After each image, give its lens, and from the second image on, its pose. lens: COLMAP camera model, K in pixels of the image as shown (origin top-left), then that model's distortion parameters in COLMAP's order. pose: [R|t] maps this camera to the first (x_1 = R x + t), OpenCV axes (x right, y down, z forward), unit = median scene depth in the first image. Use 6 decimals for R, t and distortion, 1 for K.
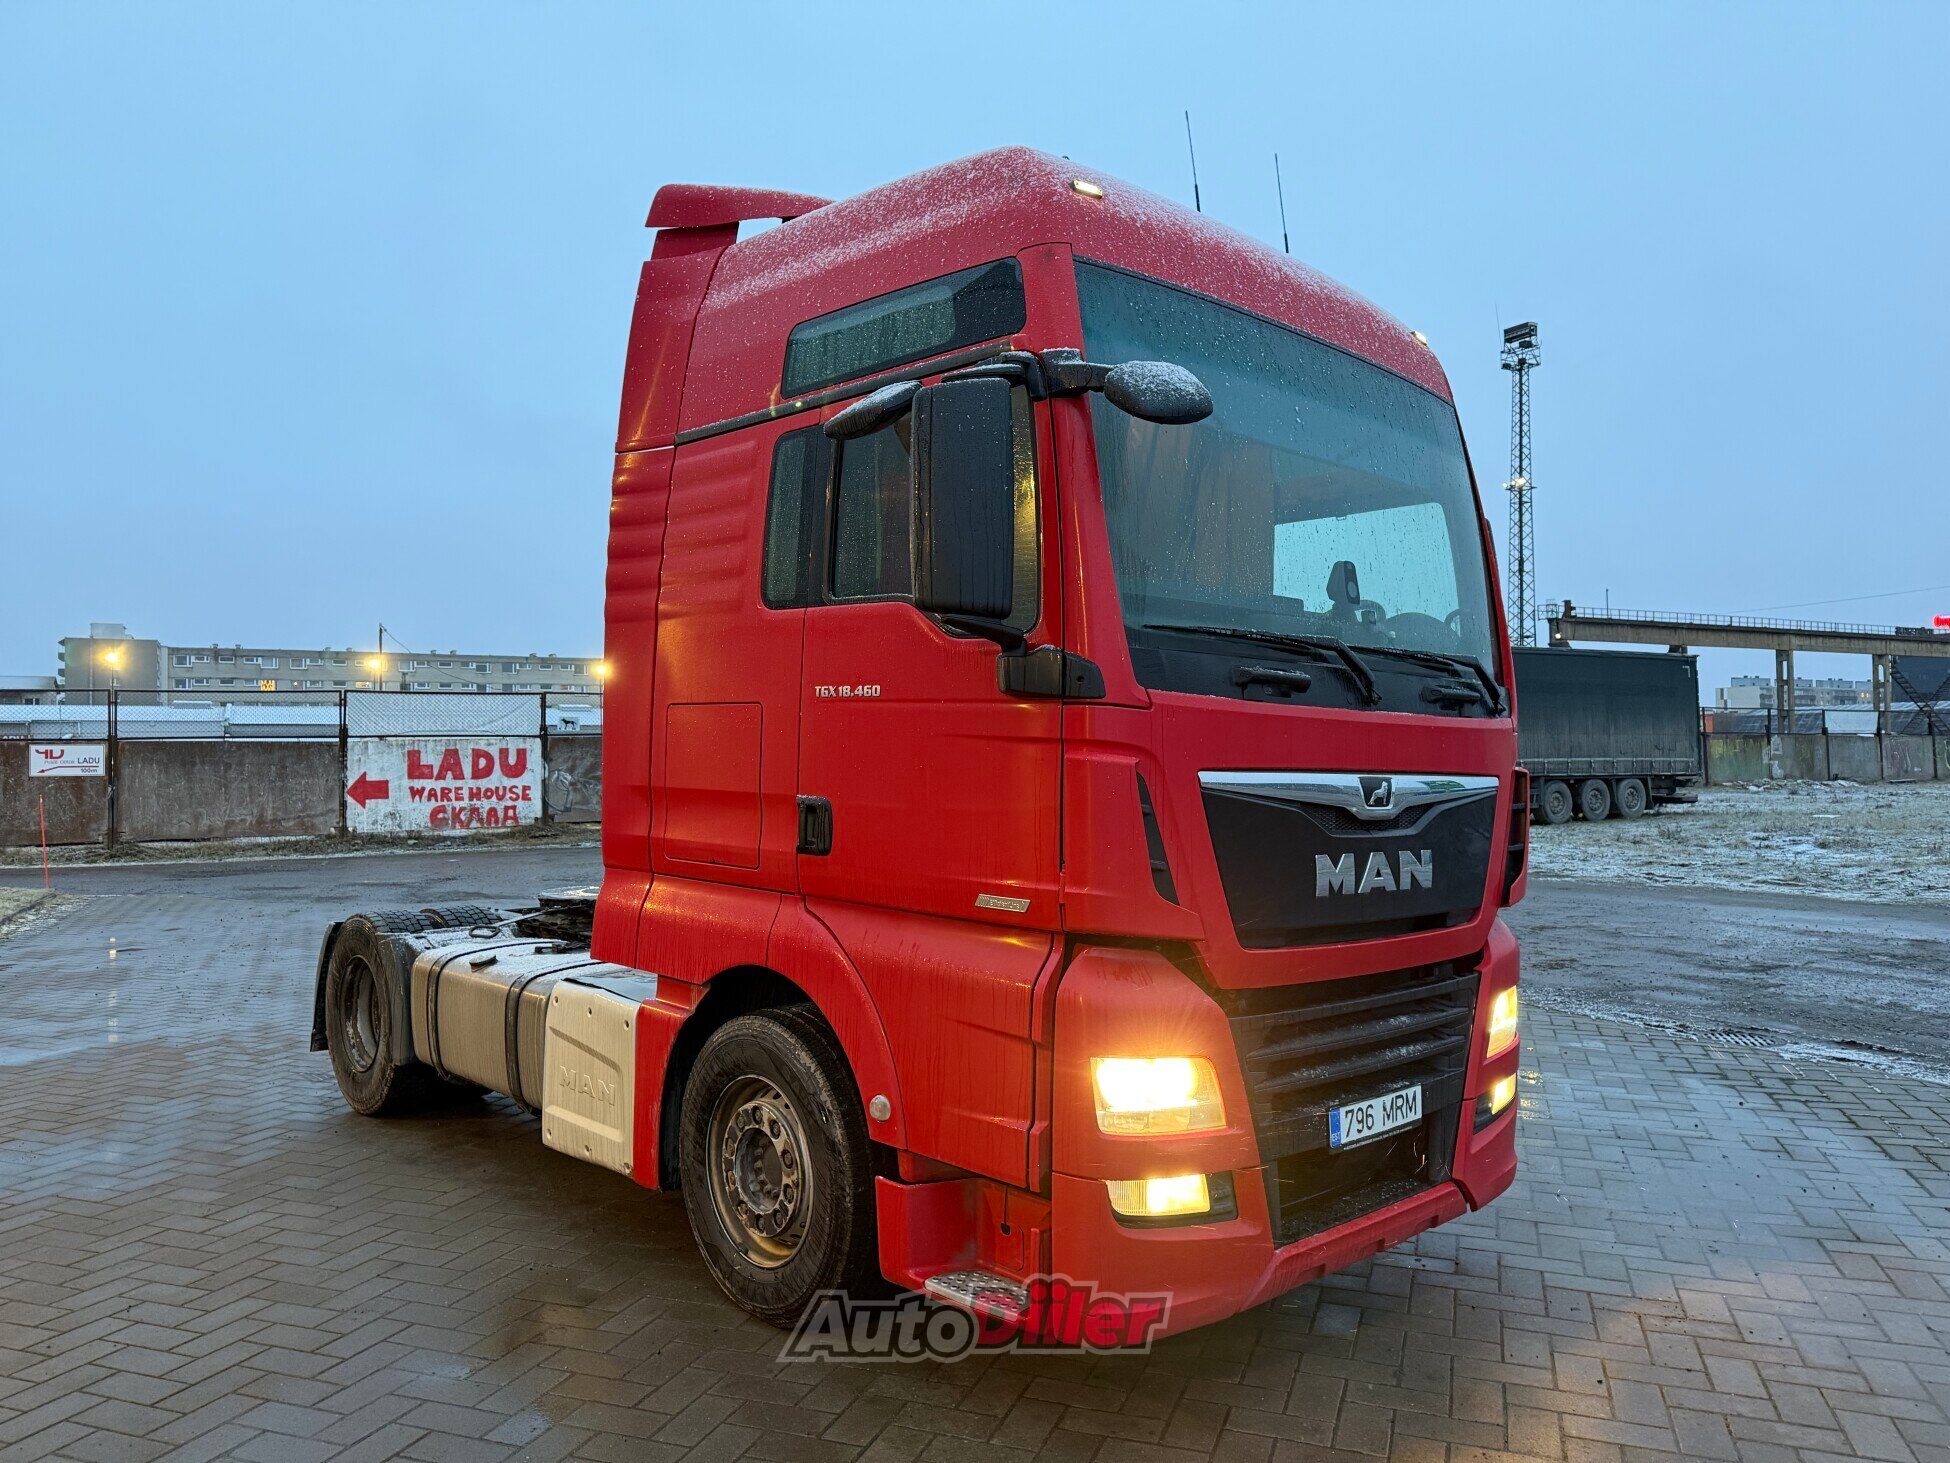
lens RADIAL K [[1350.0, 0, 975.0], [0, 1350.0, 731.5], [0, 0, 1]] dist [0.120375, -0.188853]
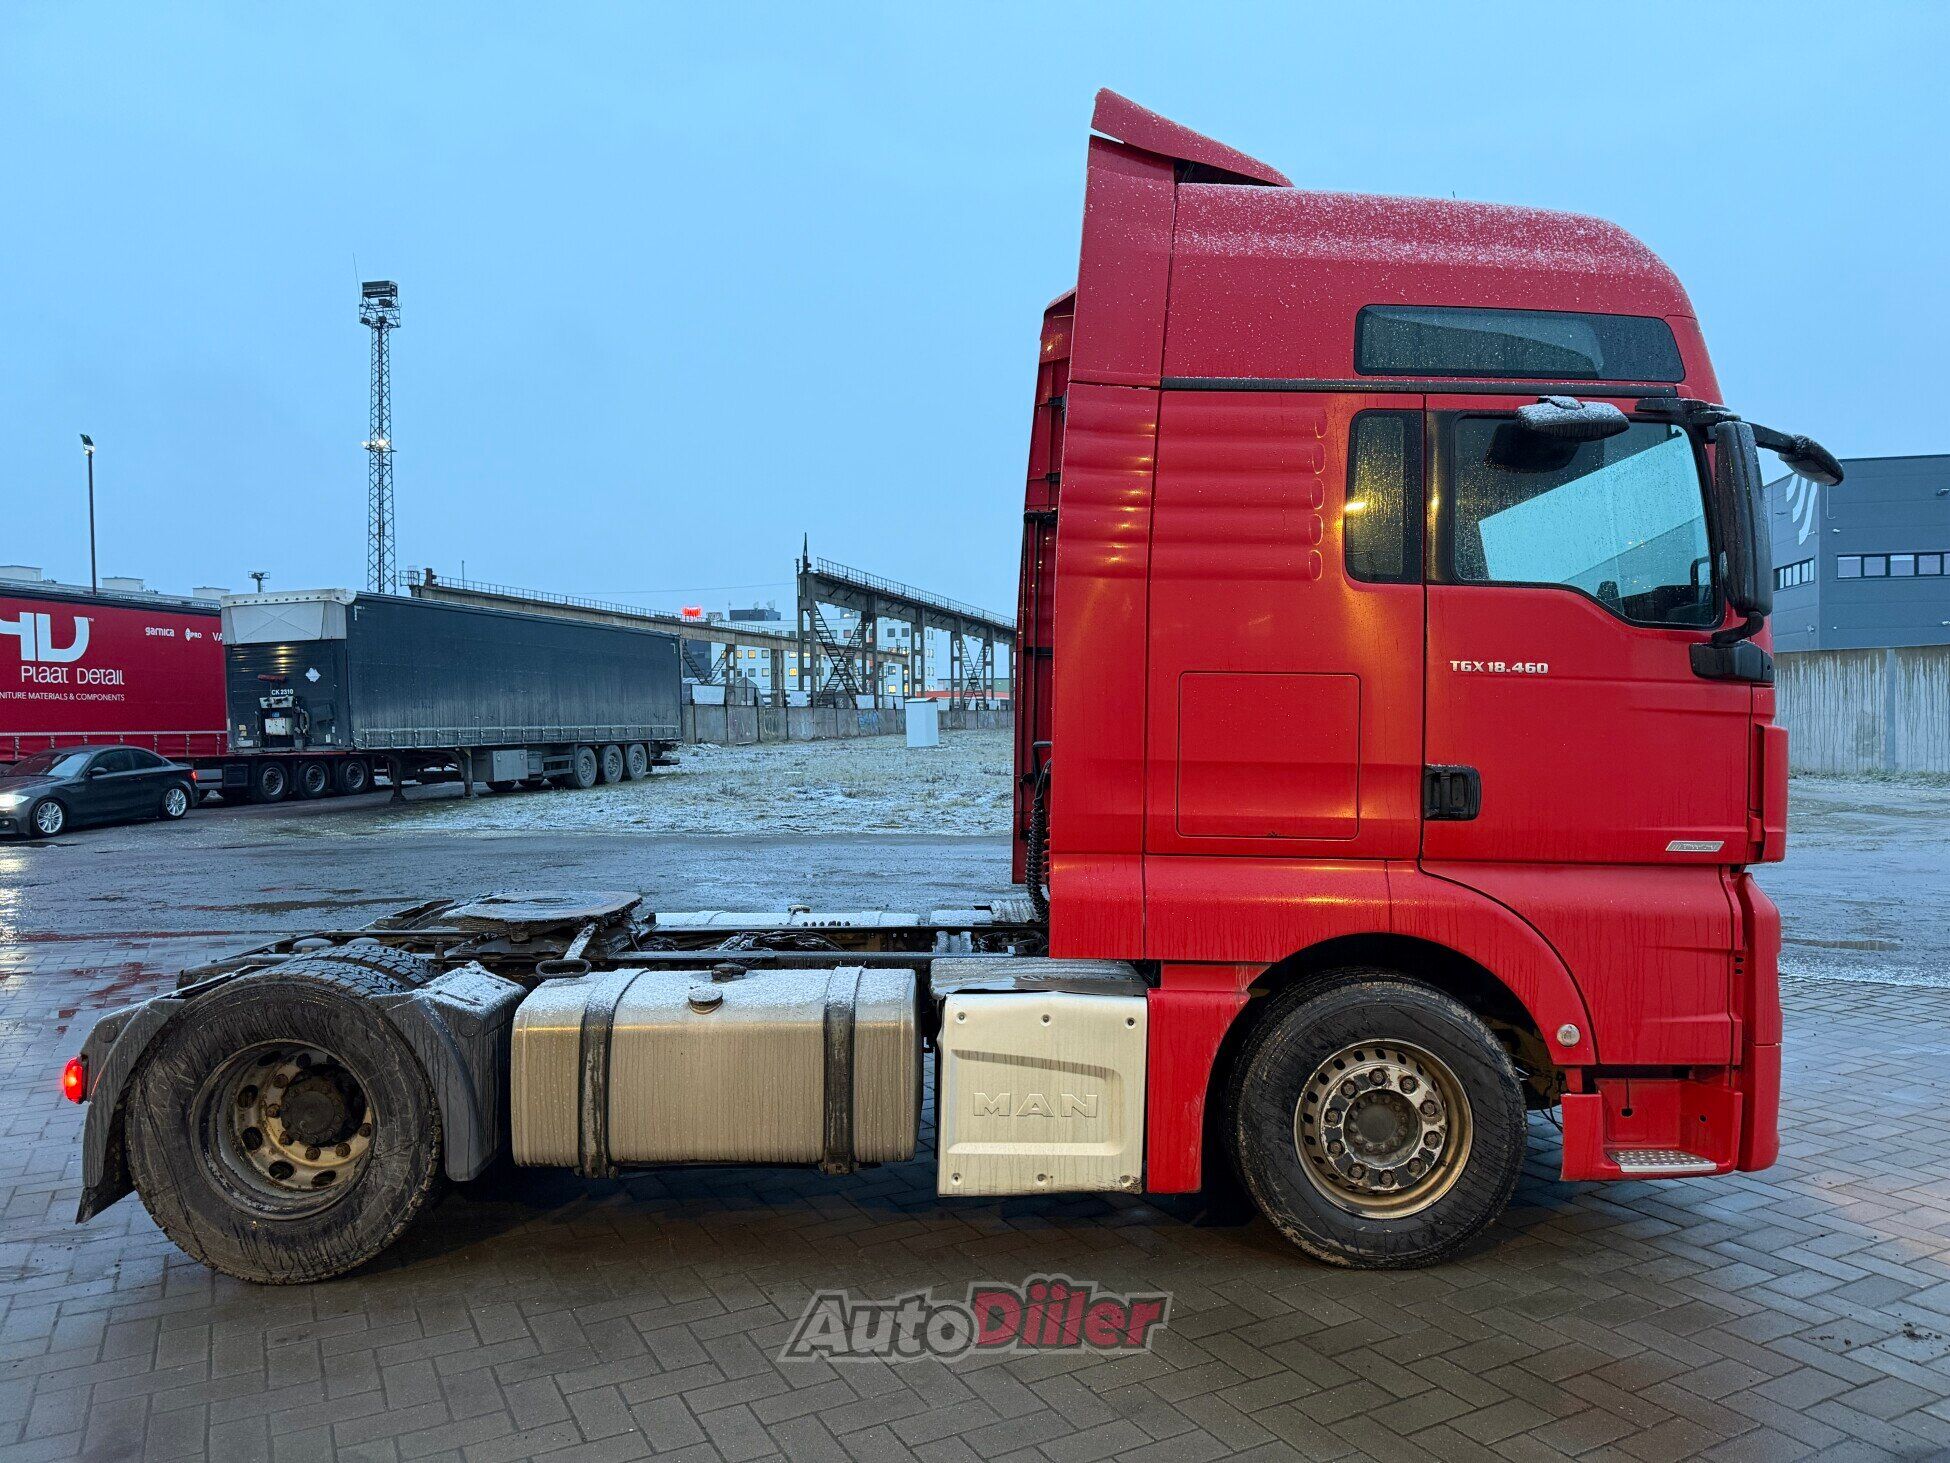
lens RADIAL K [[1350.0, 0, 975.0], [0, 1350.0, 731.5], [0, 0, 1]] dist [0.120375, -0.188853]
pose [[0.670330, -0.003849, 0.742054, -0.920642], [-0.014307, 0.999734, 0.018109, 0.006145], [-0.741926, -0.022755, 0.670096, 0.442102]]
